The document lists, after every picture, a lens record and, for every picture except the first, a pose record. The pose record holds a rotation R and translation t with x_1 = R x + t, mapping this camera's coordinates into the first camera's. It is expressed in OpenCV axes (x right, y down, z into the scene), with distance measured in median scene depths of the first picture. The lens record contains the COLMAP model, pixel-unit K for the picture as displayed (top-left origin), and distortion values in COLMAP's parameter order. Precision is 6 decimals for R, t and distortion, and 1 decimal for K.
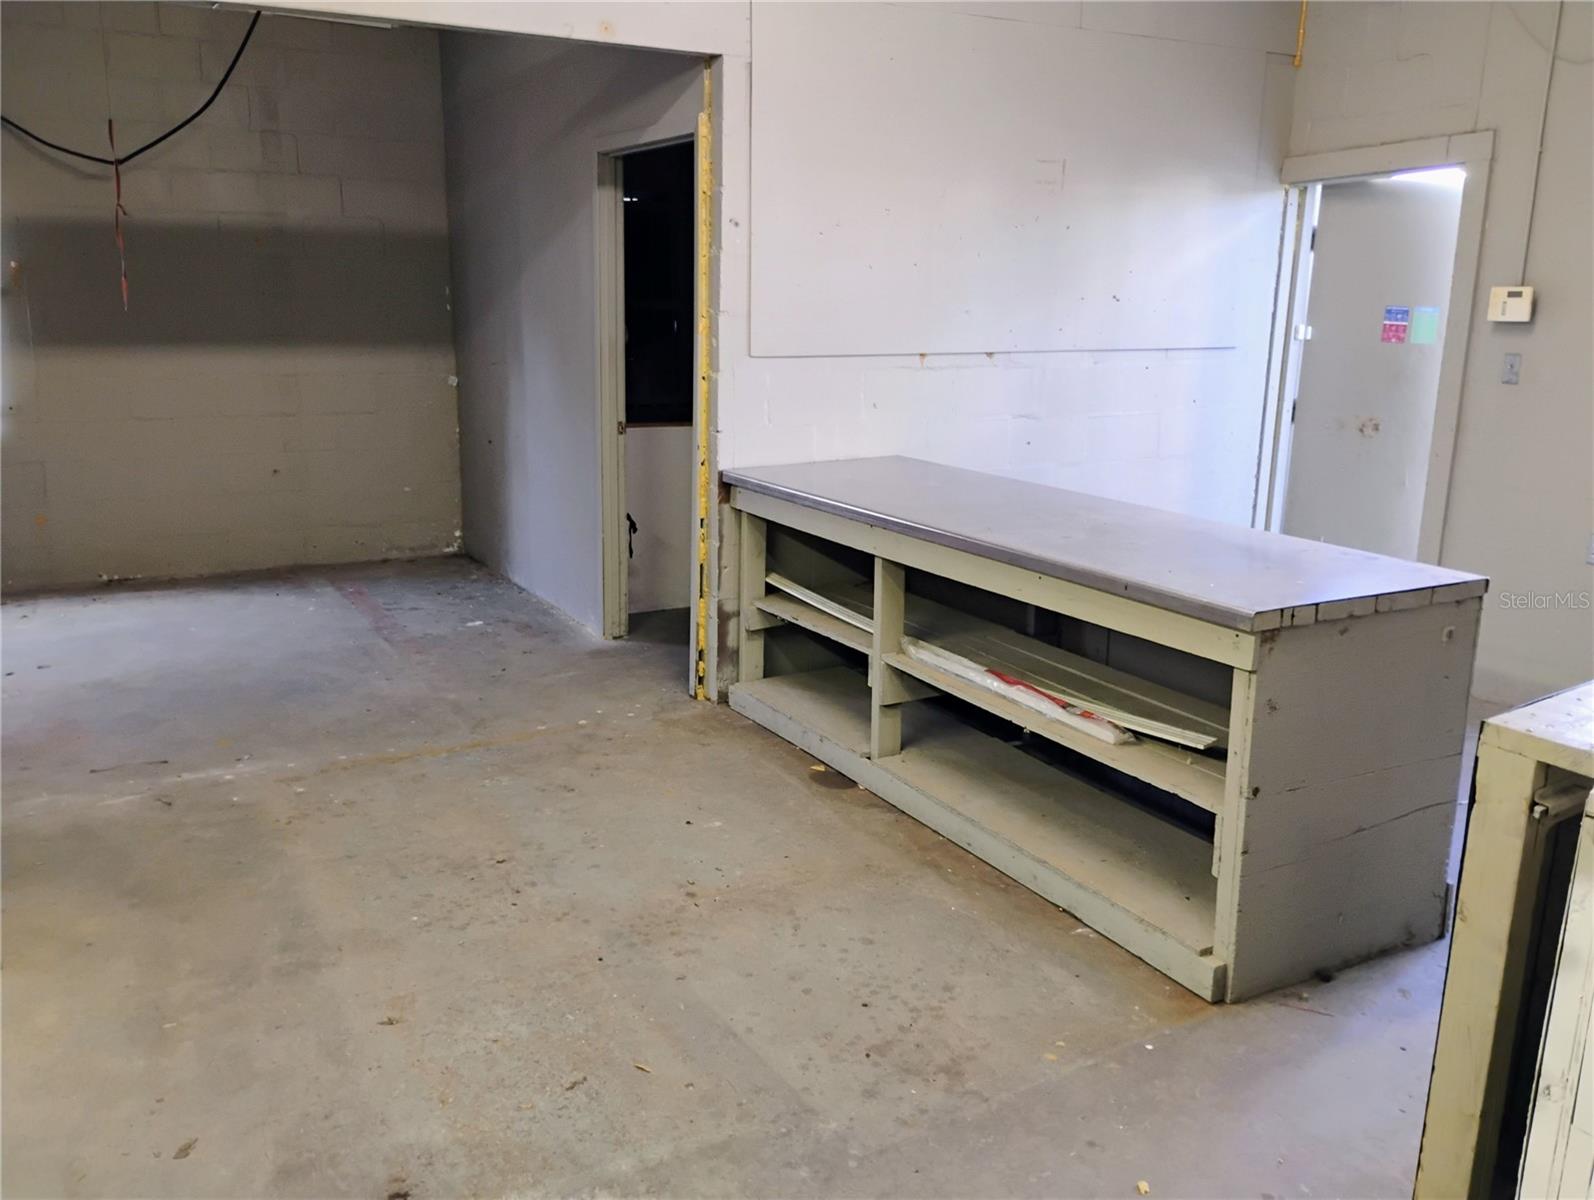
lens RADIAL K [[1332.0, 0, 807.2], [0, 1332.0, 596.3], [0, 0, 1]] dist [0.007988, -0.007374]
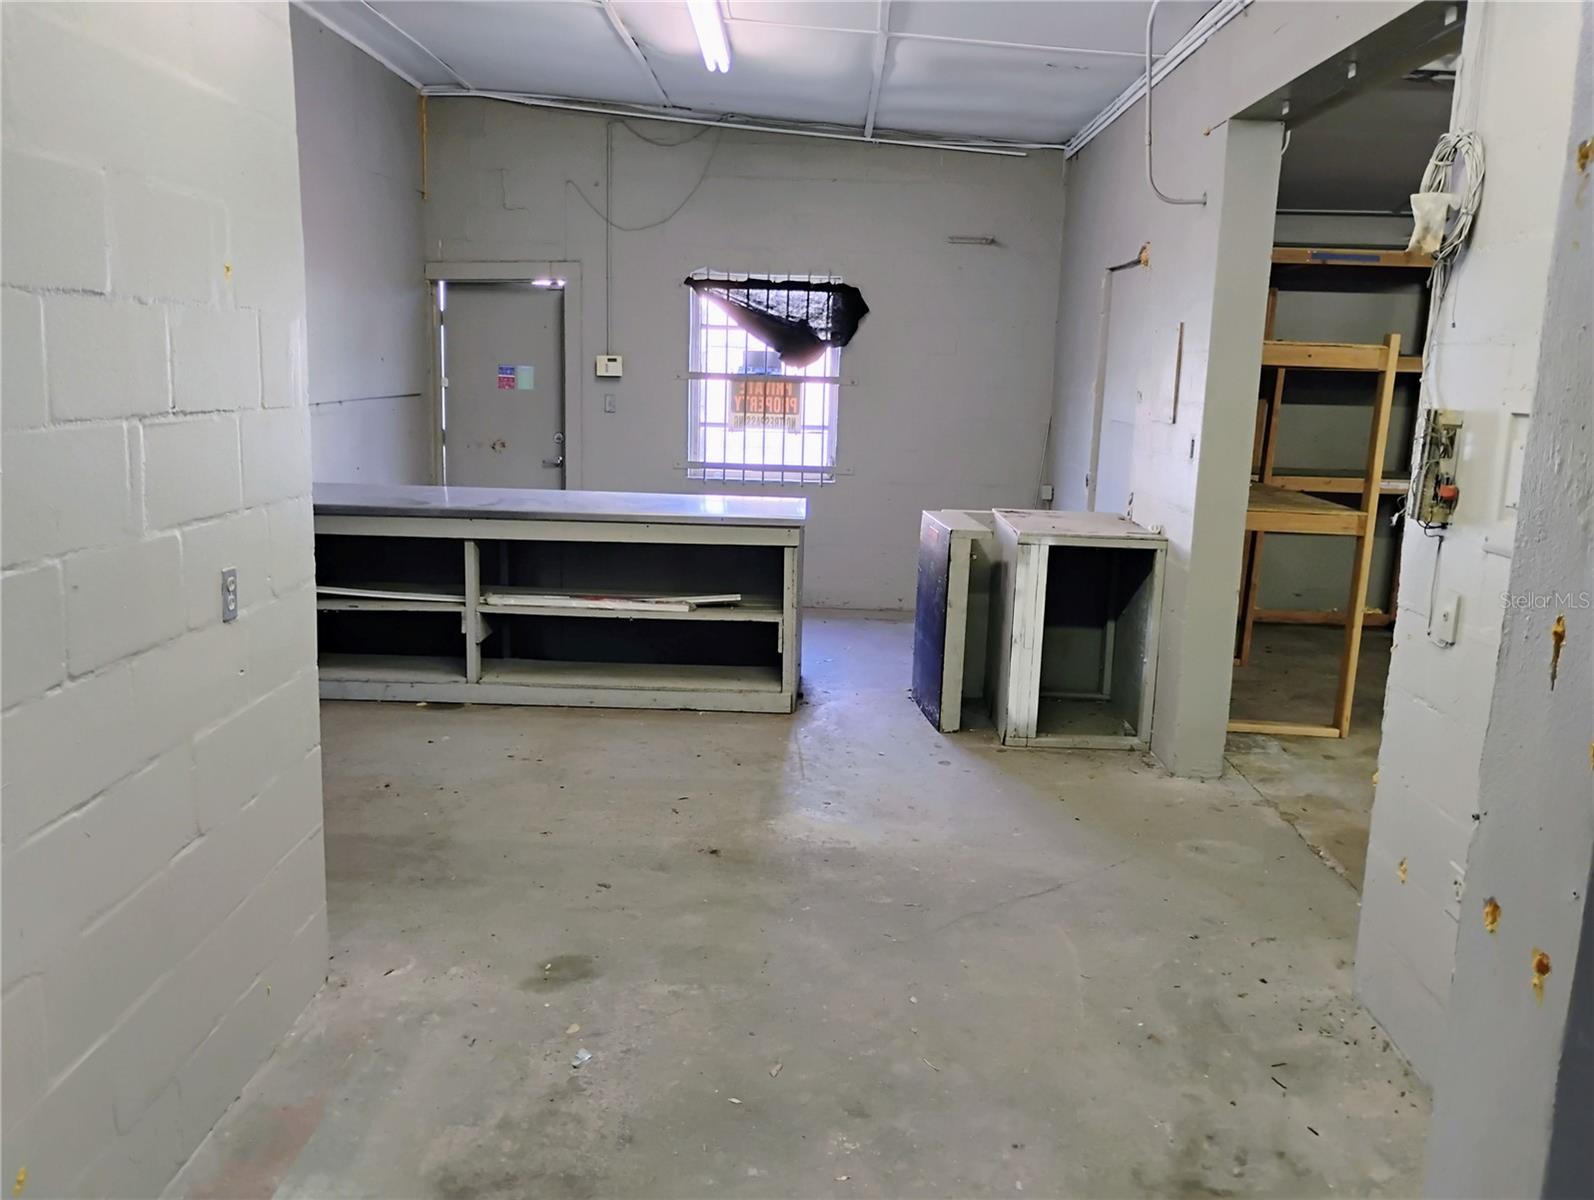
lens RADIAL K [[1332.0, 0, 807.2], [0, 1332.0, 596.3], [0, 0, 1]] dist [0.007988, -0.007374]
pose [[0.506367, -0.153839, 0.848485, -1.005442], [0.174551, 0.981875, 0.073854, -0.014399], [-0.844467, 0.110707, 0.524042, -0.084296]]
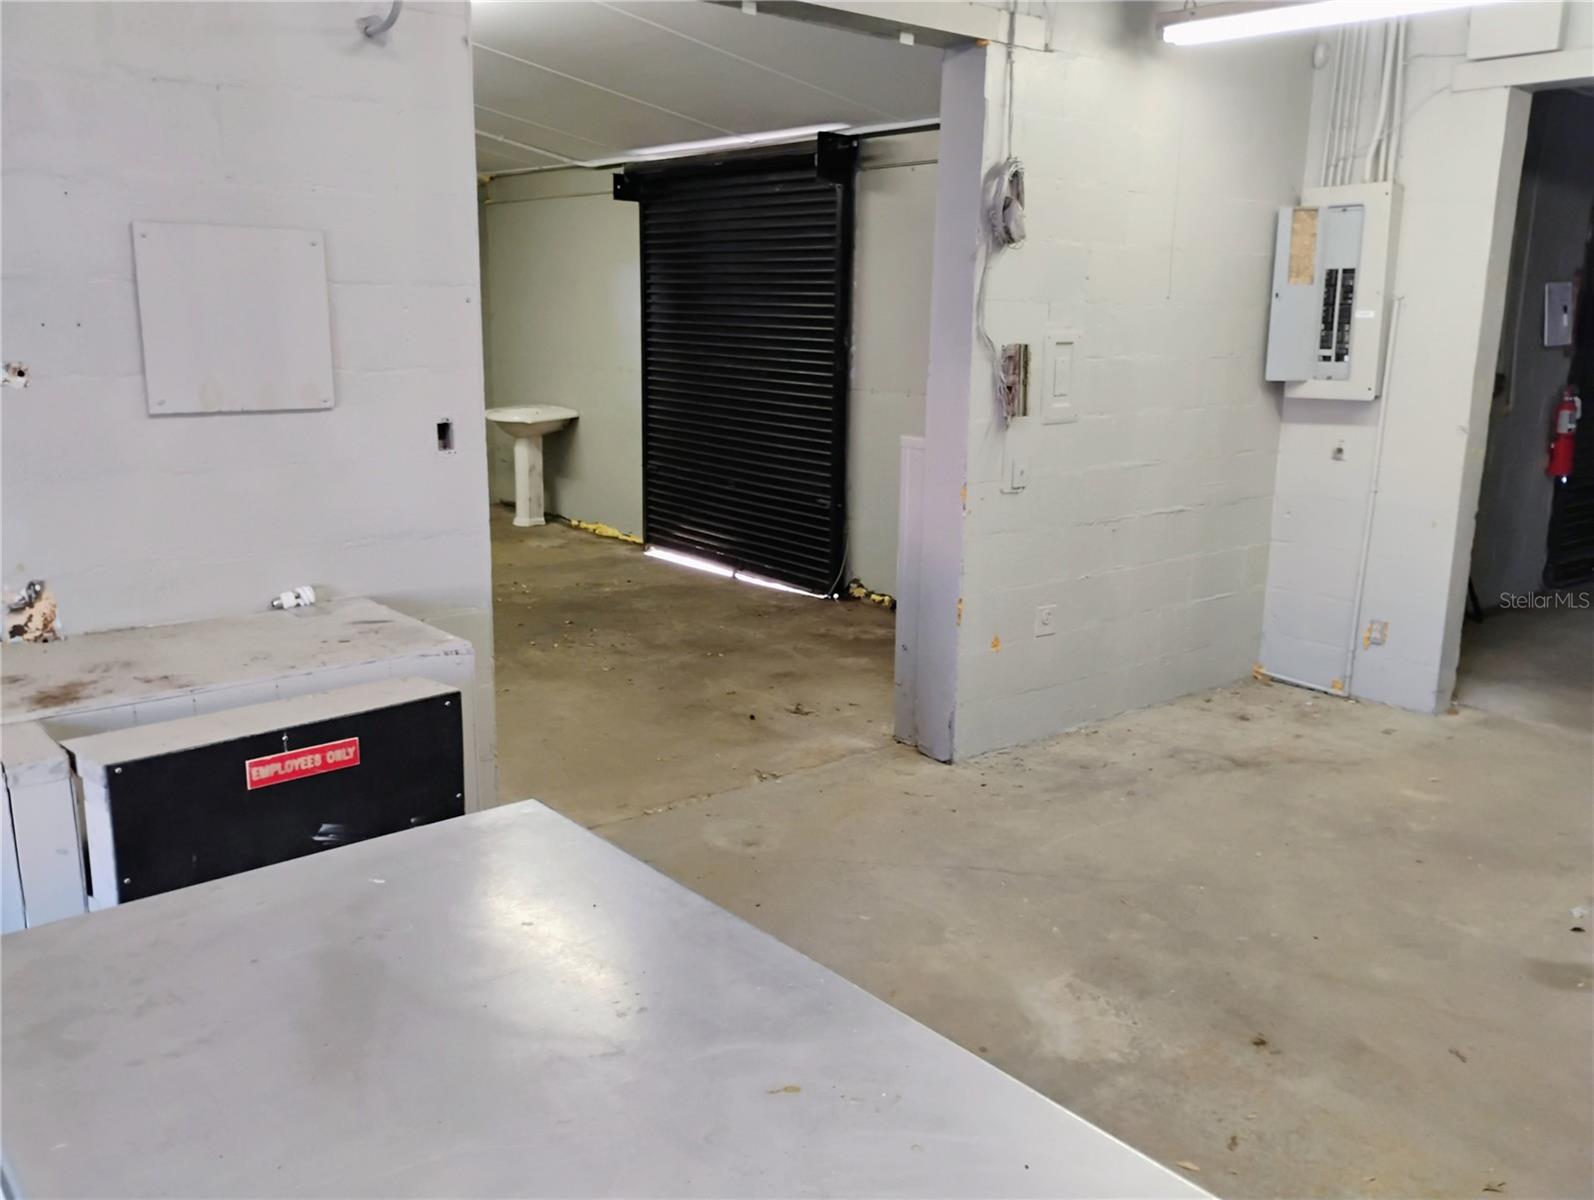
lens RADIAL K [[1316.0, 0, 797.0], [0, 1316.0, 600.0], [0, 0, 1]] dist [0.057803, -0.066238]
pose [[-0.982638, 0.007703, -0.185374, 0.218033], [-0.072205, 0.904492, 0.420334, -0.264523], [0.170907, 0.426421, -0.888232, 1.068458]]
